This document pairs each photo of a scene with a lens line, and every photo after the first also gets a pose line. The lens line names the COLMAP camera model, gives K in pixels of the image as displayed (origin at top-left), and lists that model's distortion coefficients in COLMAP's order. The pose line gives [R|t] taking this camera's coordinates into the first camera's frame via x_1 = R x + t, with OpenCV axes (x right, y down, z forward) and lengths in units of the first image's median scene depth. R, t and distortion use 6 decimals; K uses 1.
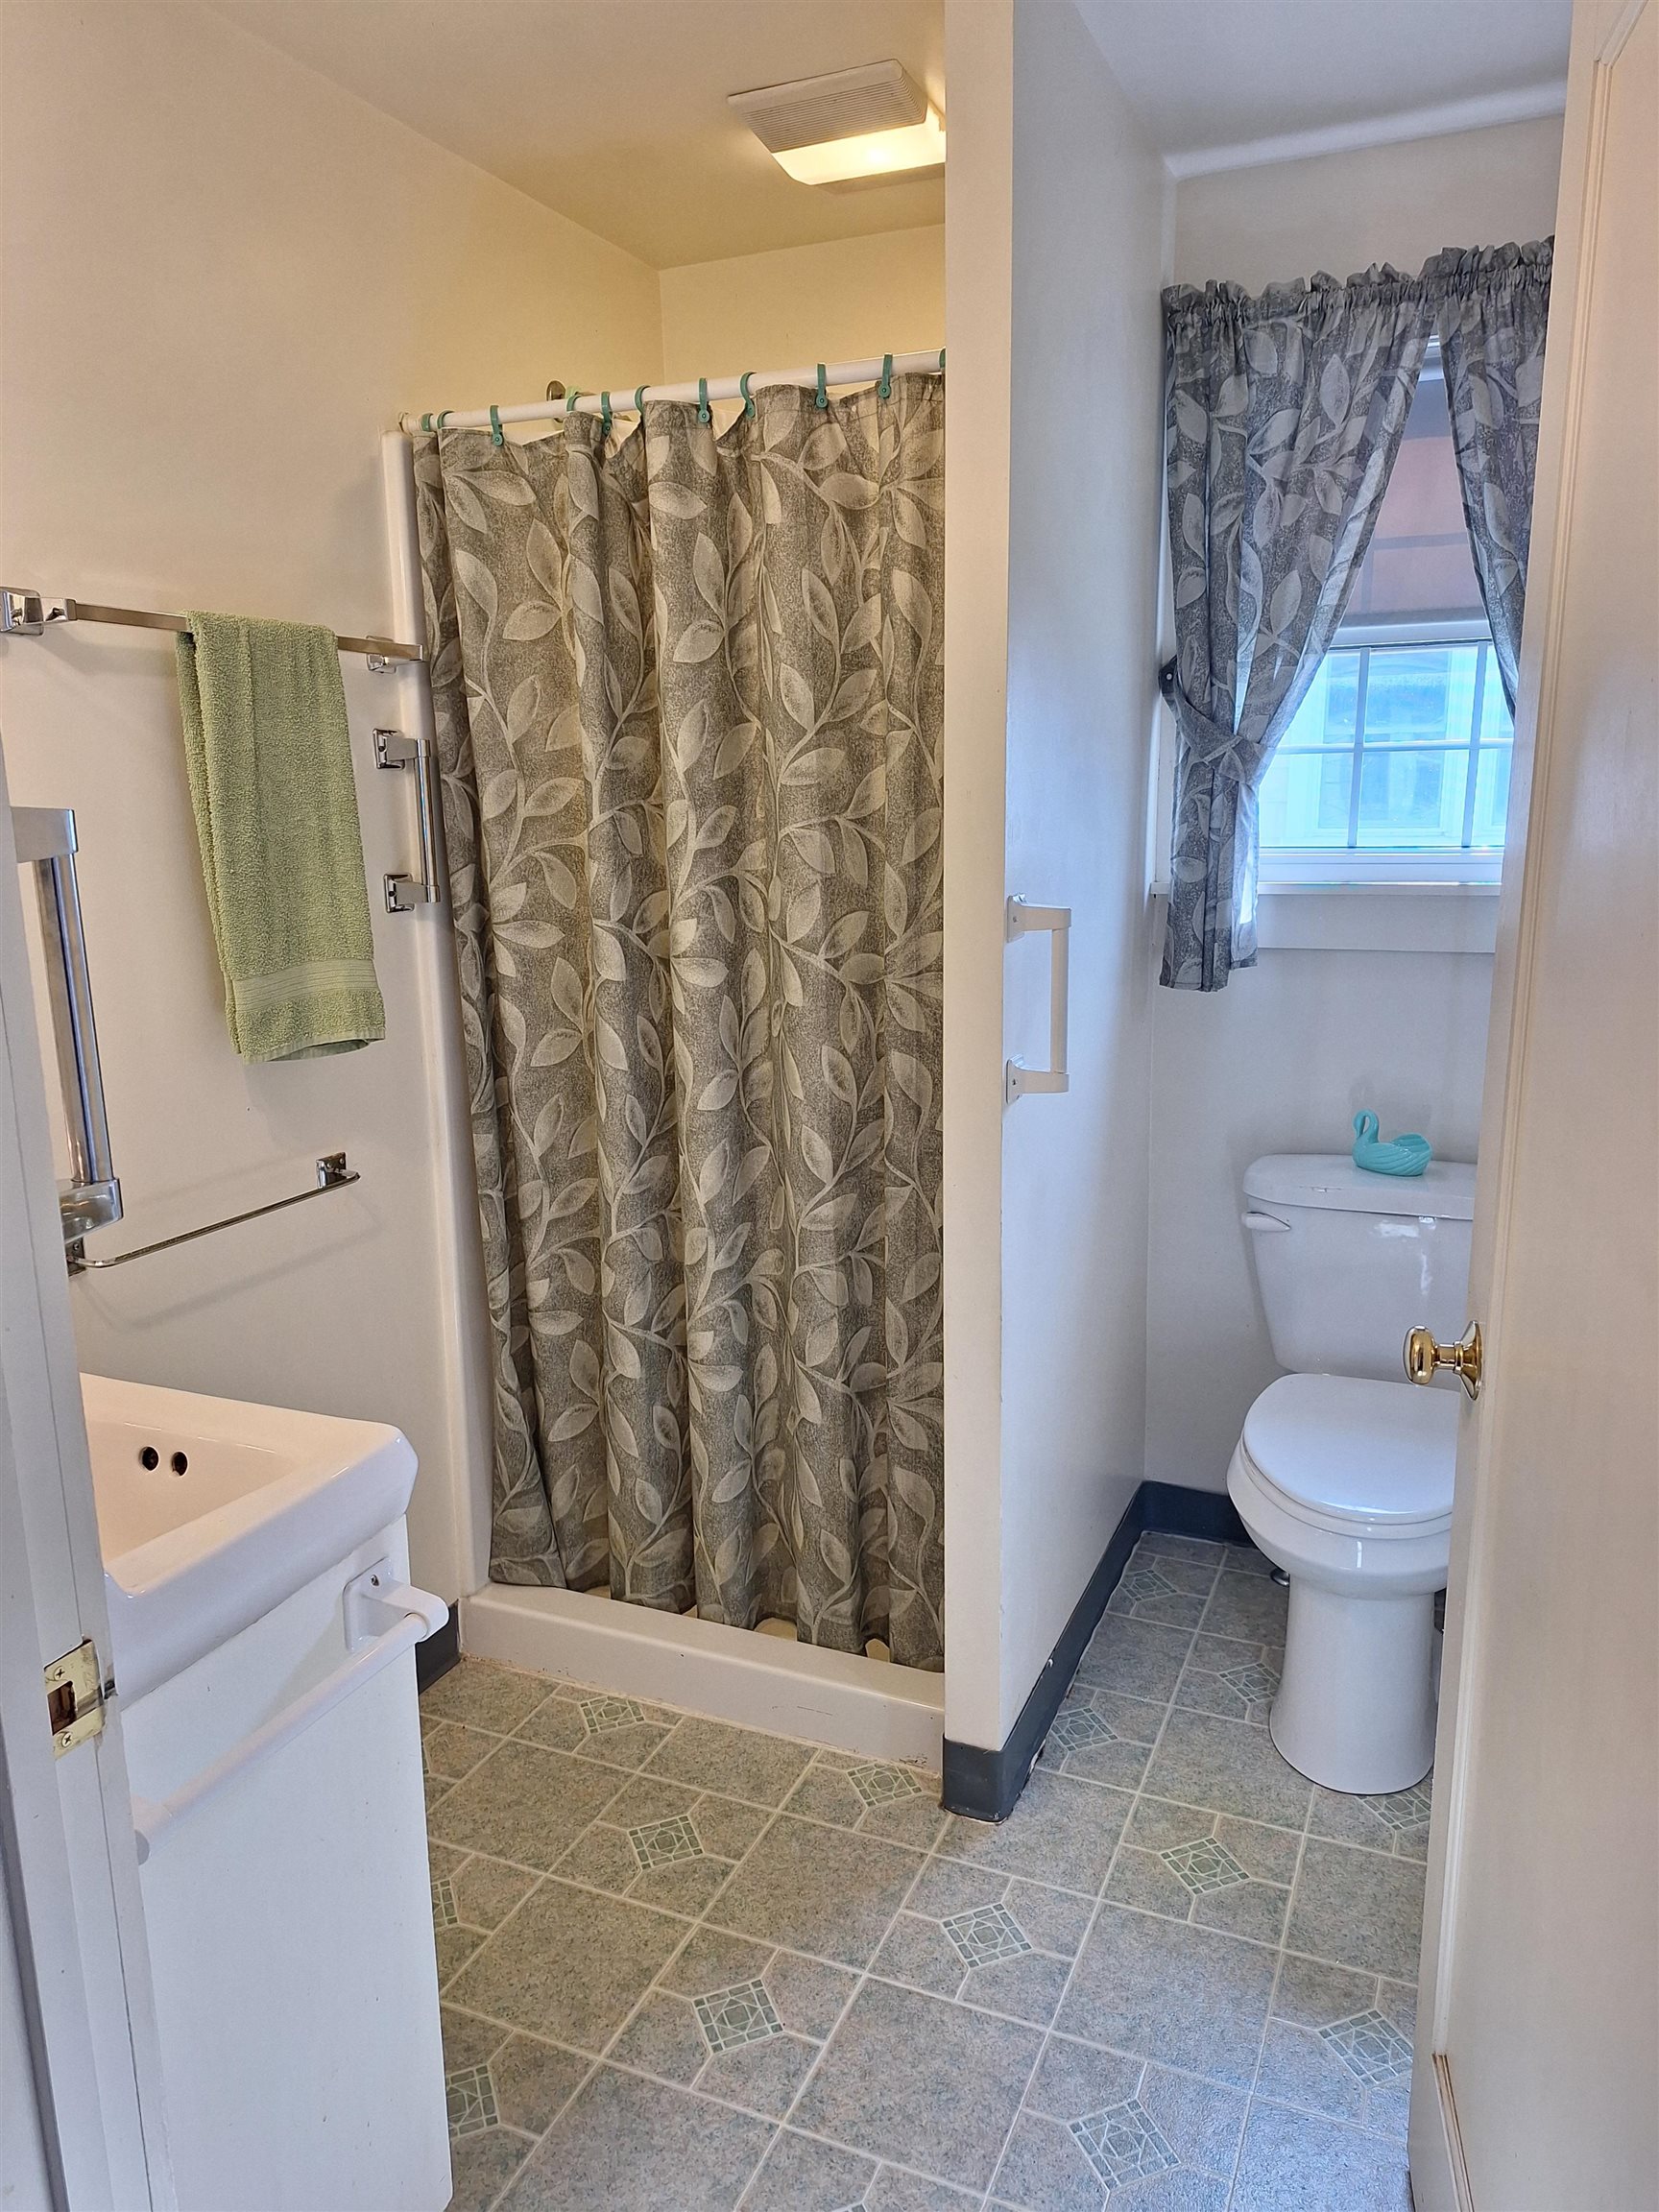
lens RADIAL K [[1576.9, 0, 830.4], [0, 1576.9, 1100.0], [0, 0, 1]] dist [0.074631, -0.093361]
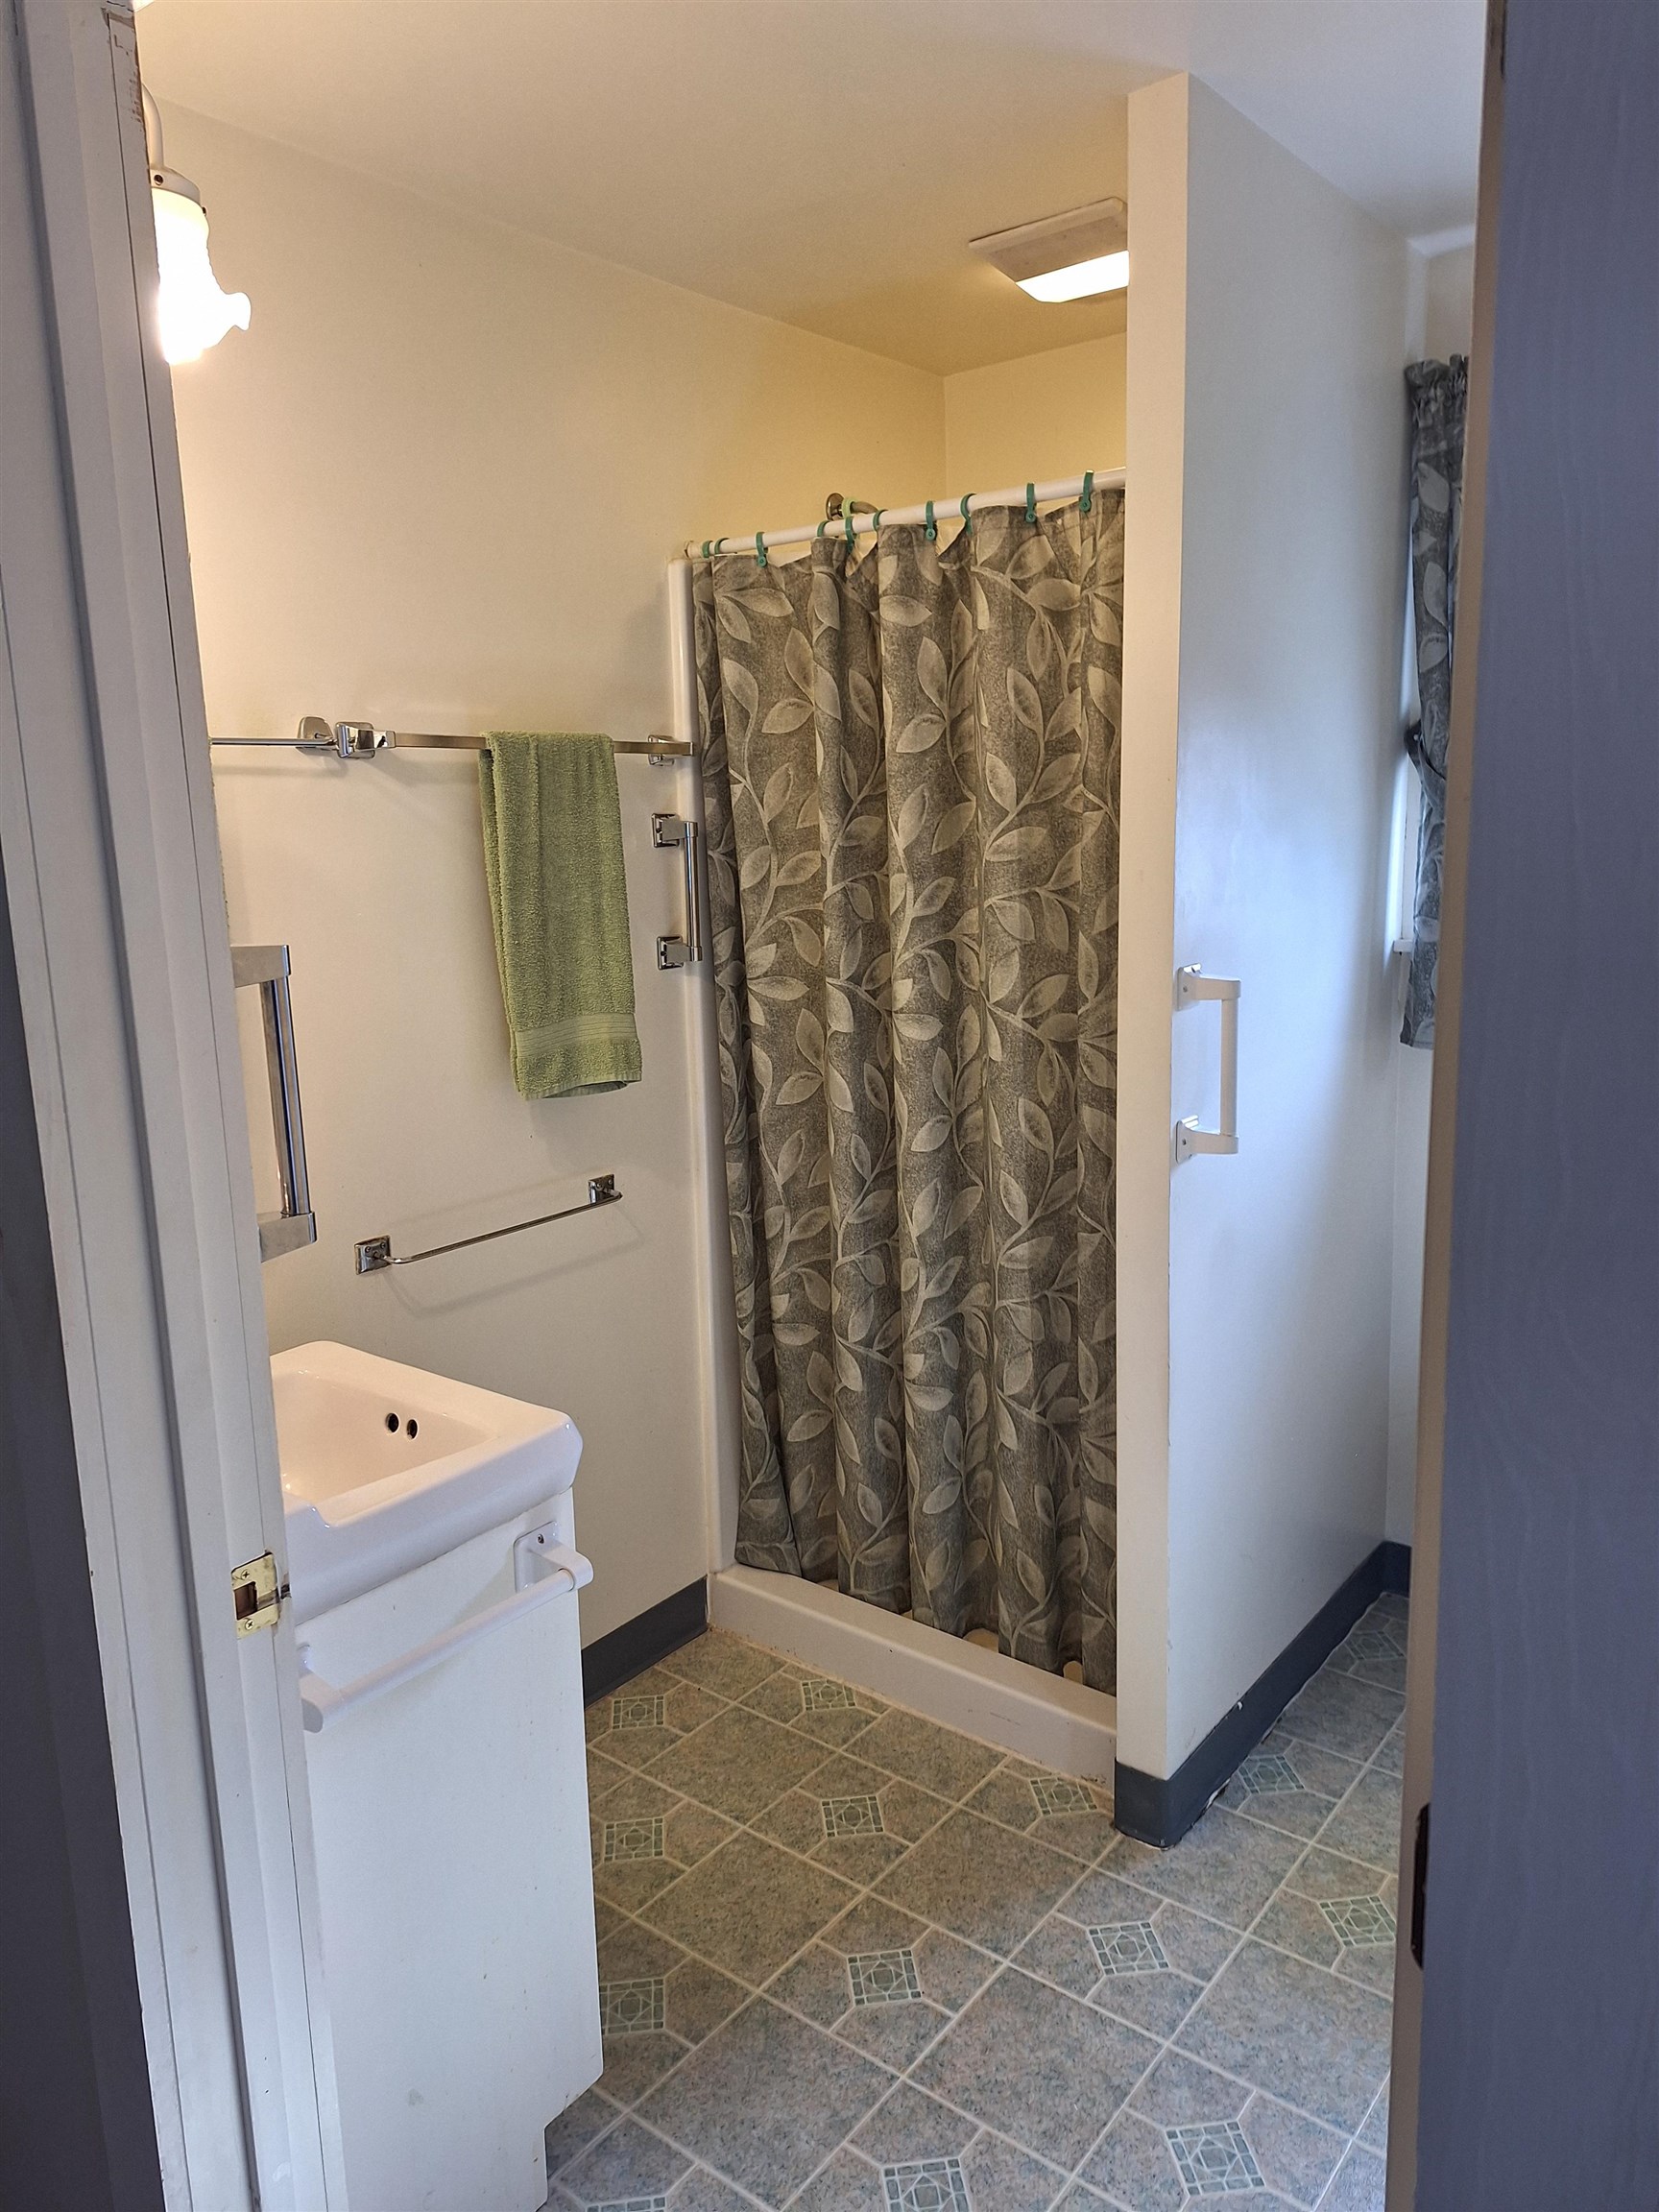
lens RADIAL K [[1576.9, 0, 799.2], [0, 1576.9, 1066.6], [0, 0, 1]] dist [0.074631, -0.093361]
pose [[0.962696, 0.028539, -0.269074, 0.138315], [-0.035743, 0.999121, -0.021914, -0.026670], [0.268212, 0.030714, 0.962870, -0.085577]]
